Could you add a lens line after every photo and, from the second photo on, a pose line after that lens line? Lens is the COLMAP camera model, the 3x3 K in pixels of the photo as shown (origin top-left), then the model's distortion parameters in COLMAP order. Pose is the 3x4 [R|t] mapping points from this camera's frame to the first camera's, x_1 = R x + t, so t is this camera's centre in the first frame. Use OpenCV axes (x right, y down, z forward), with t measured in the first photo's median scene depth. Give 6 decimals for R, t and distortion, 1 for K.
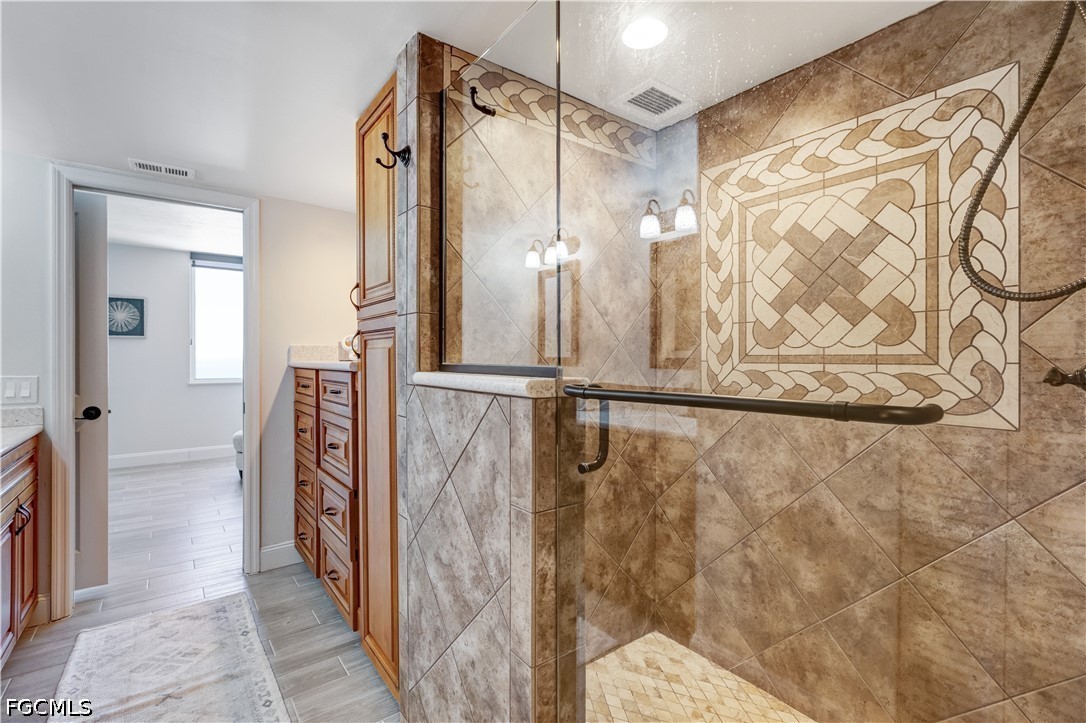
lens RADIAL K [[487.4, 0, 541.2], [0, 487.4, 359.3], [0, 0, 1]] dist [-0.003836, -0.000268]
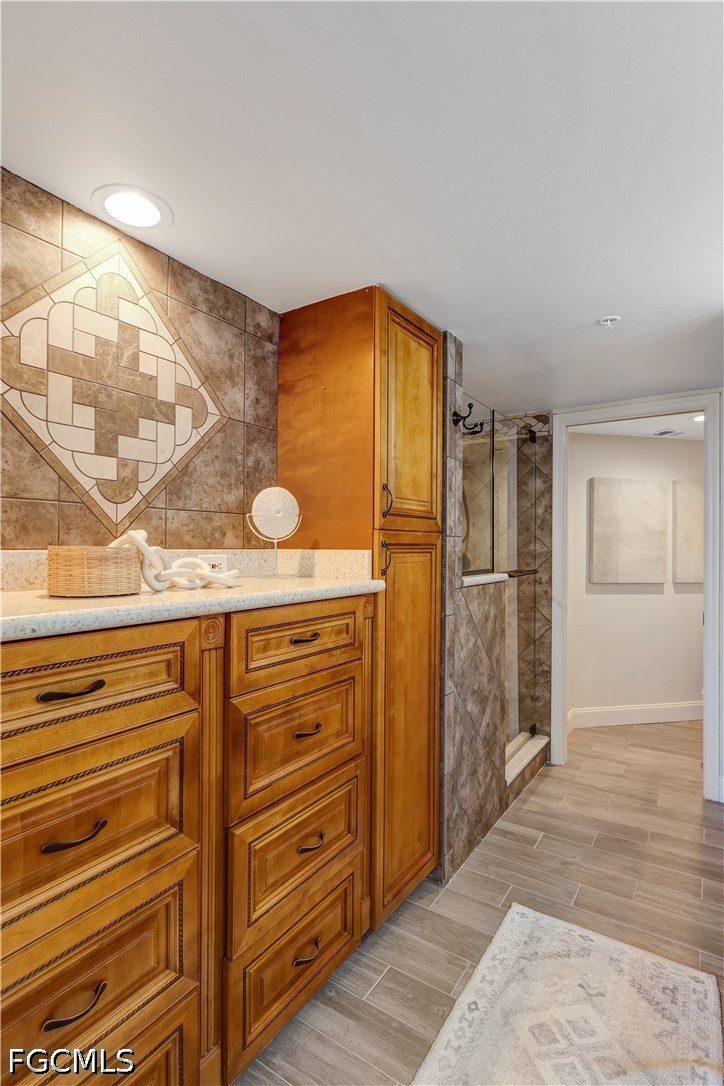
lens RADIAL K [[544.8, 0, 352.6], [0, 544.8, 543.5], [0, 0, 1]] dist [-0.002801, -0.000624]
pose [[-0.315986, 0.004548, 0.948753, -1.704898], [0.000584, 0.999989, -0.004599, -0.070383], [-0.948764, -0.000899, -0.315985, 1.850244]]
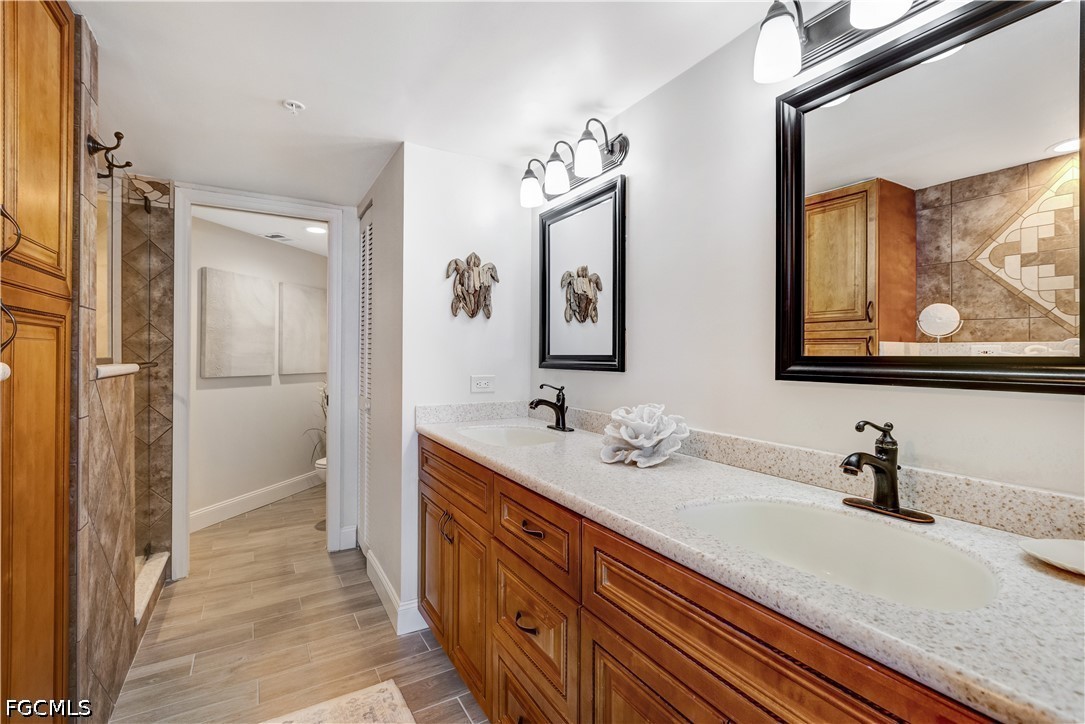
lens RADIAL K [[487.0, 0, 545.9], [0, 487.0, 356.6], [0, 0, 1]] dist [-0.003836, -0.000268]
pose [[-0.993495, -0.003779, 0.113809, -1.368194], [-0.002717, 0.999951, 0.009485, -0.008723], [-0.113840, 0.009114, -0.993457, 1.974105]]
